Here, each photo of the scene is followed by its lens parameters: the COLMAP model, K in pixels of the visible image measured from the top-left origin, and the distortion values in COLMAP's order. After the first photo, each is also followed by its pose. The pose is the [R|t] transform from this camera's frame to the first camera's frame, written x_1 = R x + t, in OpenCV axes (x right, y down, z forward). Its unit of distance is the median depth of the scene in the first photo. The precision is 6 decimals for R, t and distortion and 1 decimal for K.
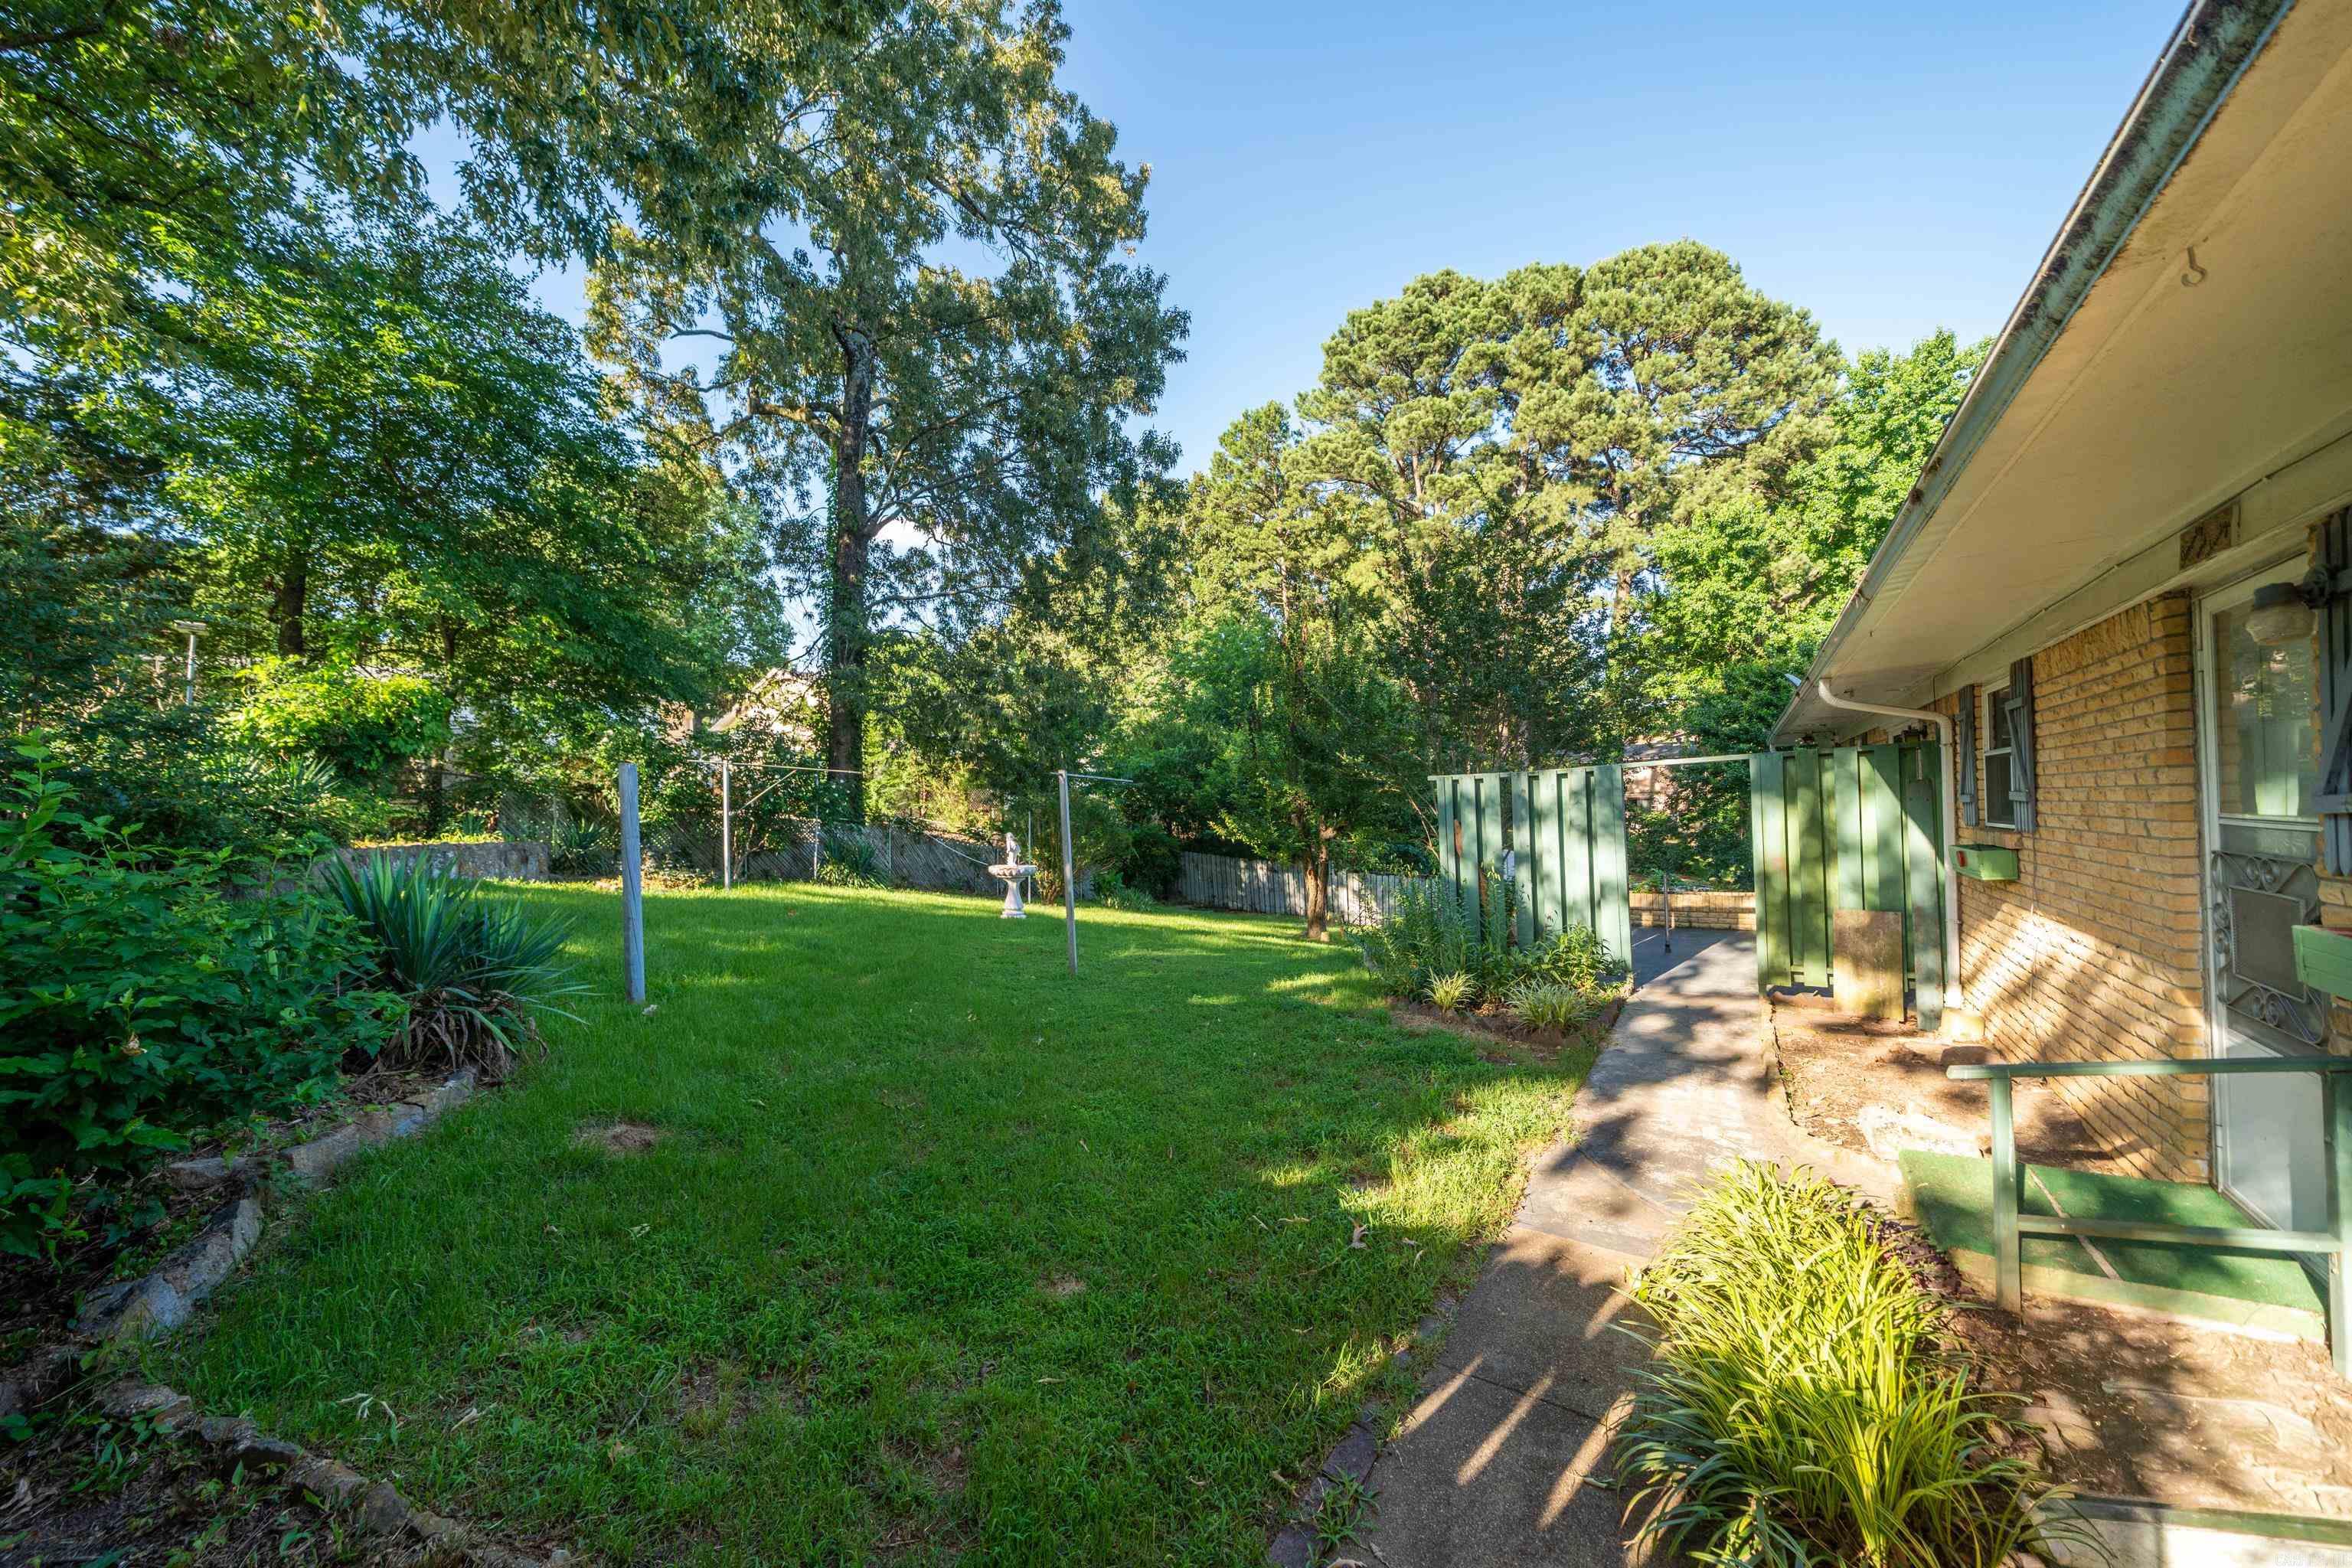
lens RADIAL K [[794.4, 0, 1183.7], [0, 794.4, 770.6], [0, 0, 1]] dist [0.008040, 0.000199]
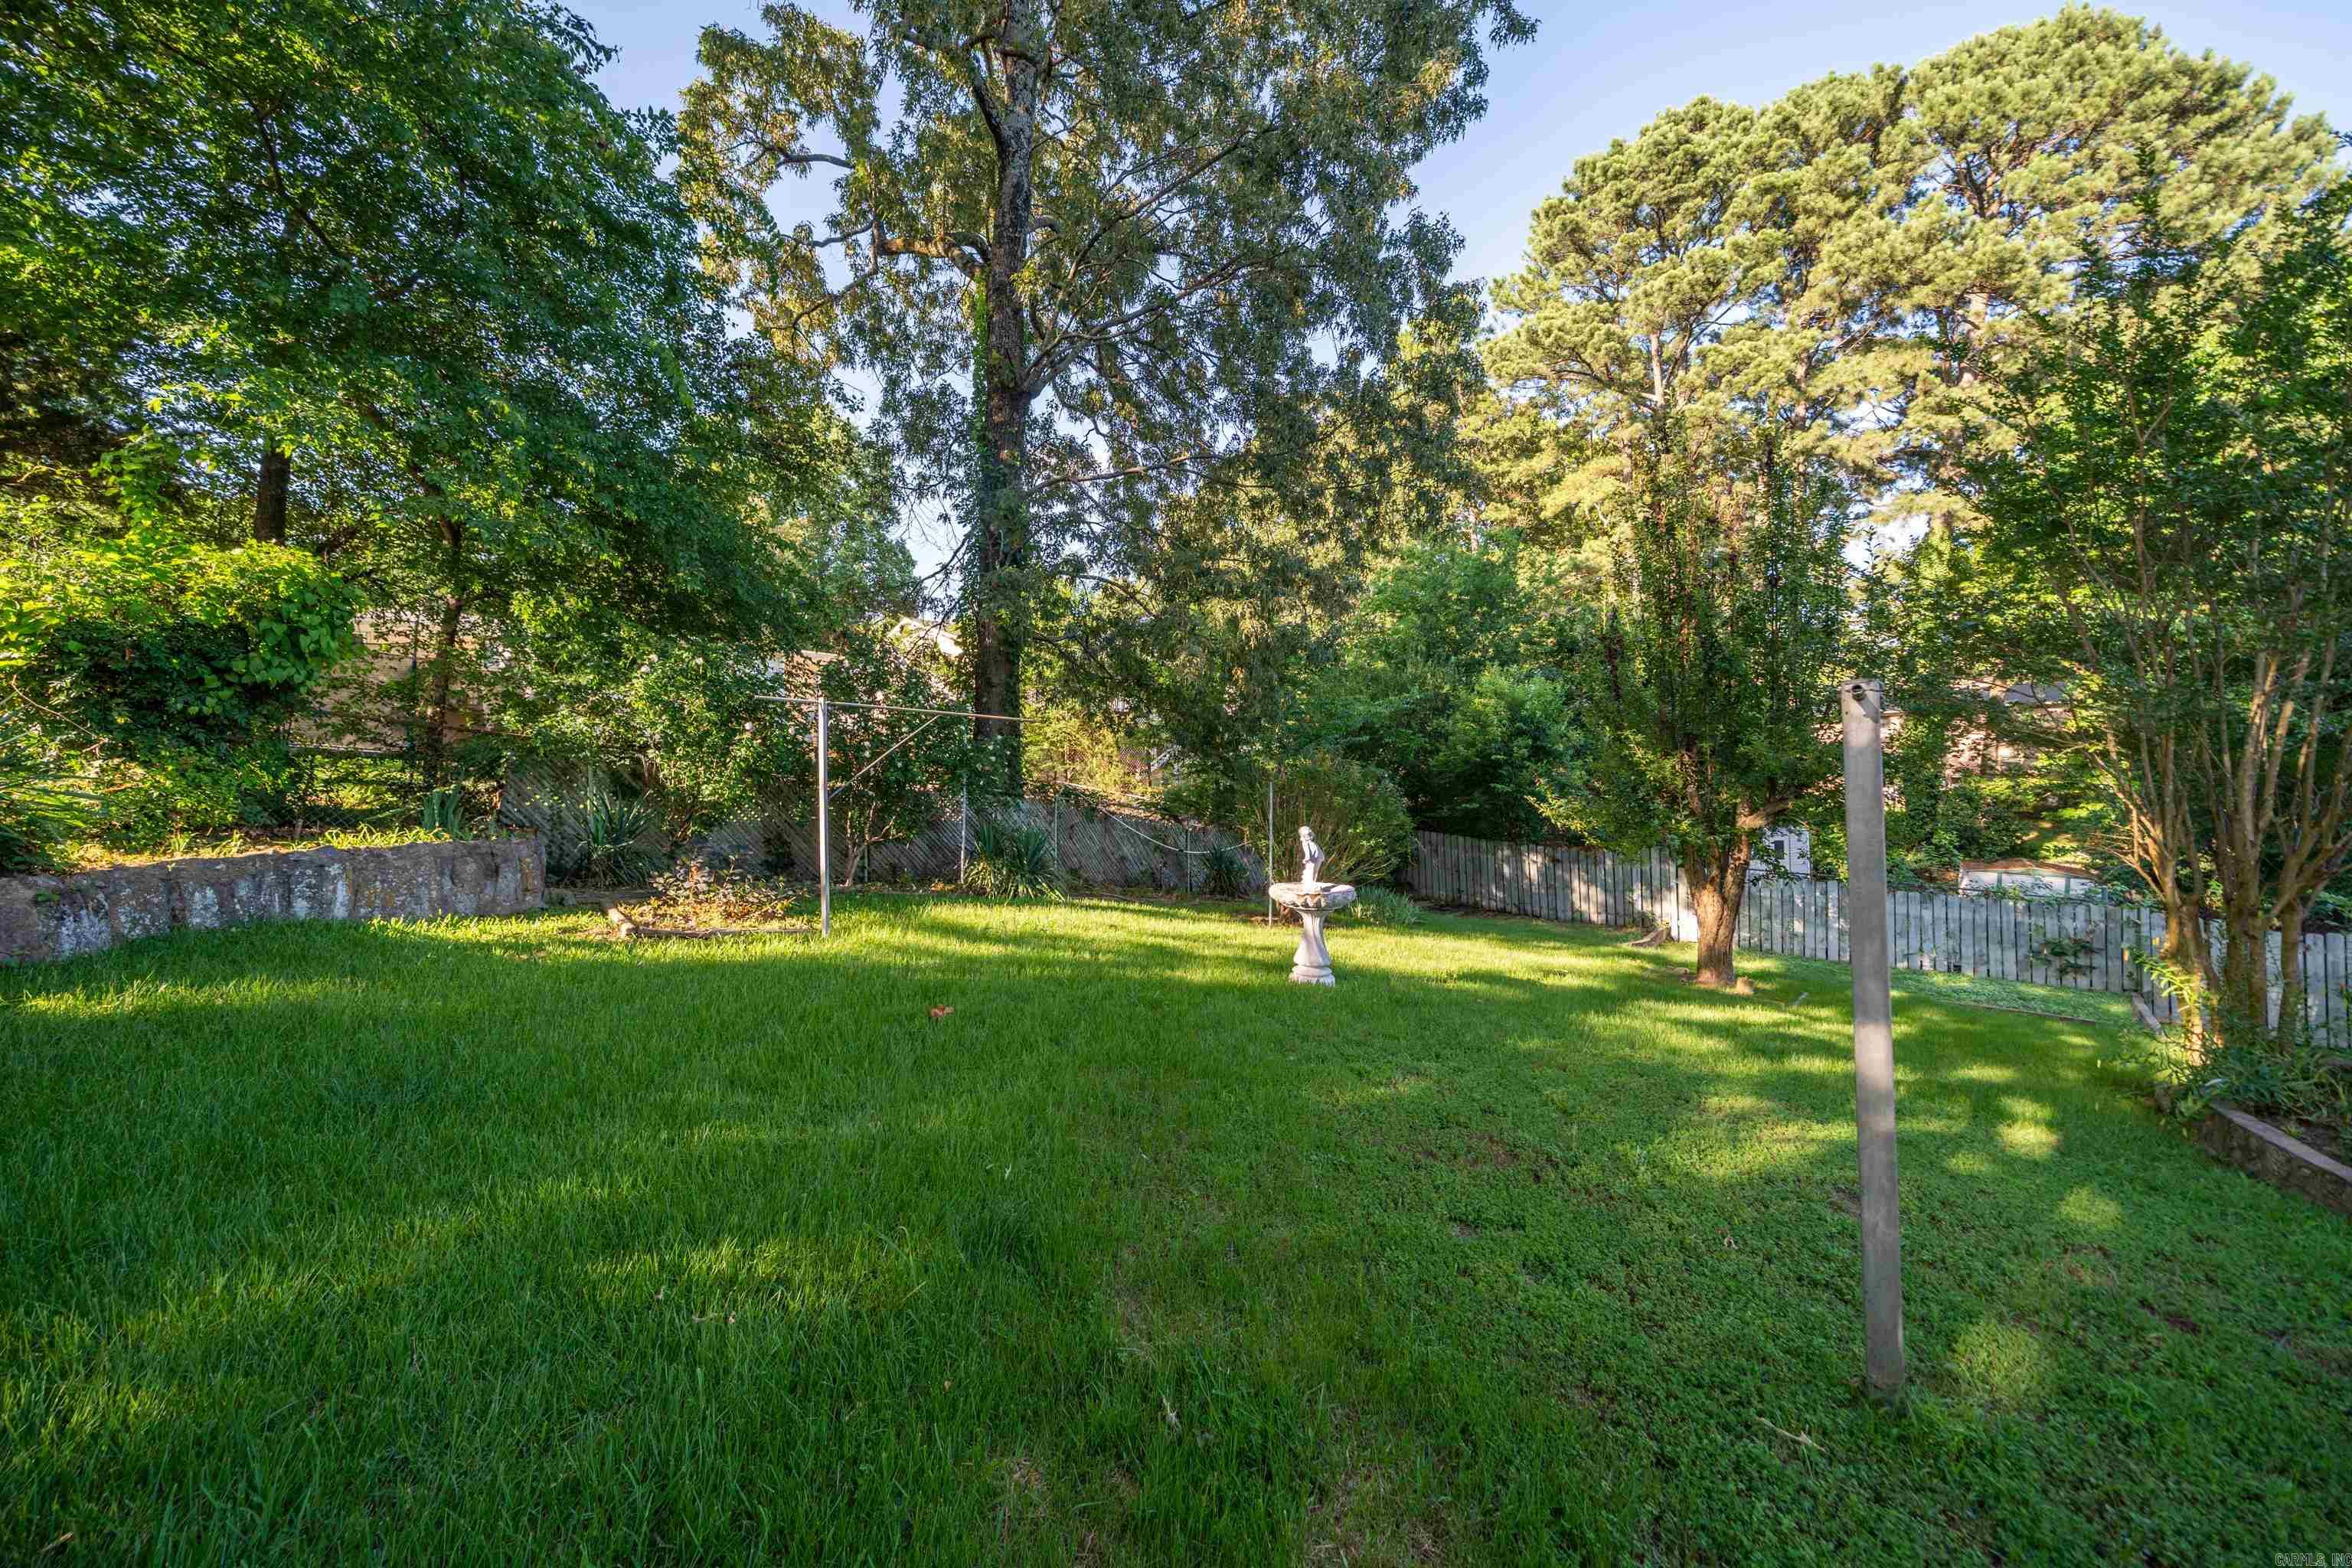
lens RADIAL K [[814.2, 0, 1200.9], [0, 814.2, 746.8], [0, 0, 1]] dist [-0.009172, 0.000301]
pose [[0.991180, -0.002382, -0.132500, -0.097496], [0.004827, 0.999824, 0.018133, 0.005761], [0.132434, -0.018612, 0.991017, 0.197277]]
